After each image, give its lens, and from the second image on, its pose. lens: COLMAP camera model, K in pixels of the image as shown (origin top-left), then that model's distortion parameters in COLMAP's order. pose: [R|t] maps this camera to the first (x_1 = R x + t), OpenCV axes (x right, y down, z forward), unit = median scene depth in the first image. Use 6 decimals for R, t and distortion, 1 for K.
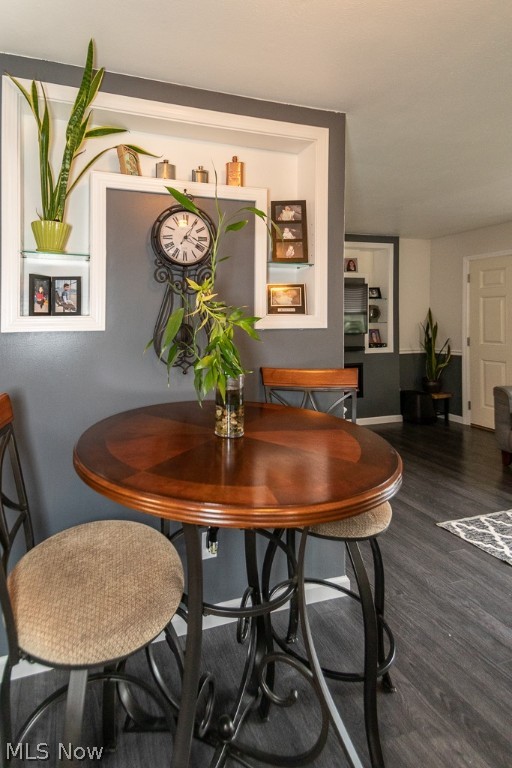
lens RADIAL K [[362.4, 0, 180.7], [0, 362.4, 318.5], [0, 0, 1]] dist [0.064054, -0.017379]
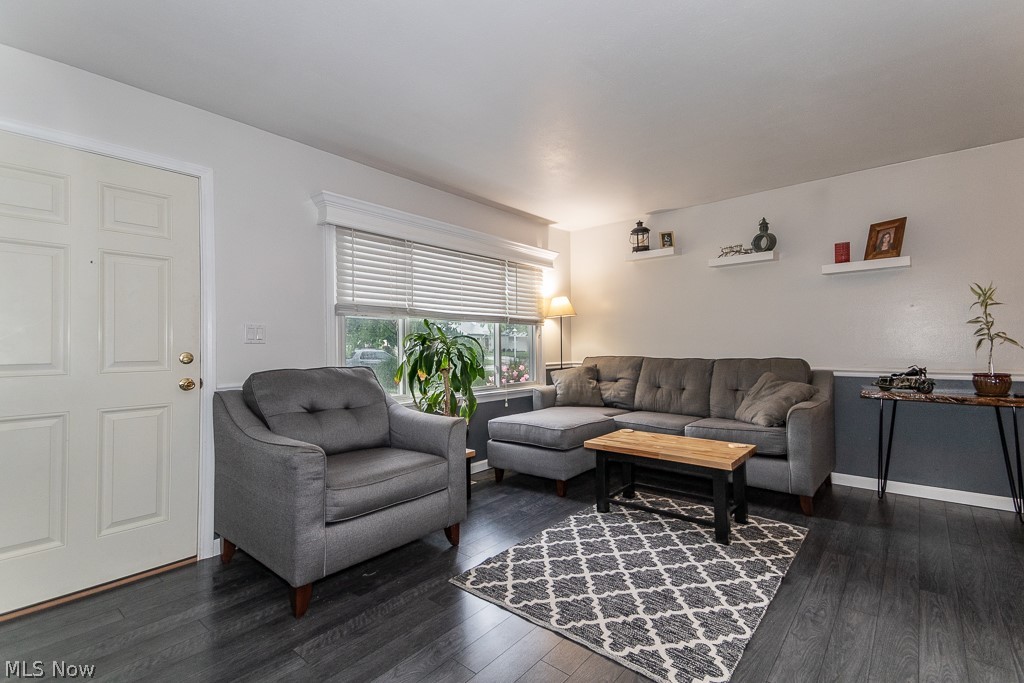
lens RADIAL K [[472.0, 0, 513.2], [0, 472.0, 344.1], [0, 0, 1]] dist [0.088127, -0.000229]
pose [[-0.555215, 0.013154, 0.831603, 0.397574], [0.021473, 0.999768, -0.001478, 0.116459], [-0.831429, 0.017036, -0.555369, 2.063439]]
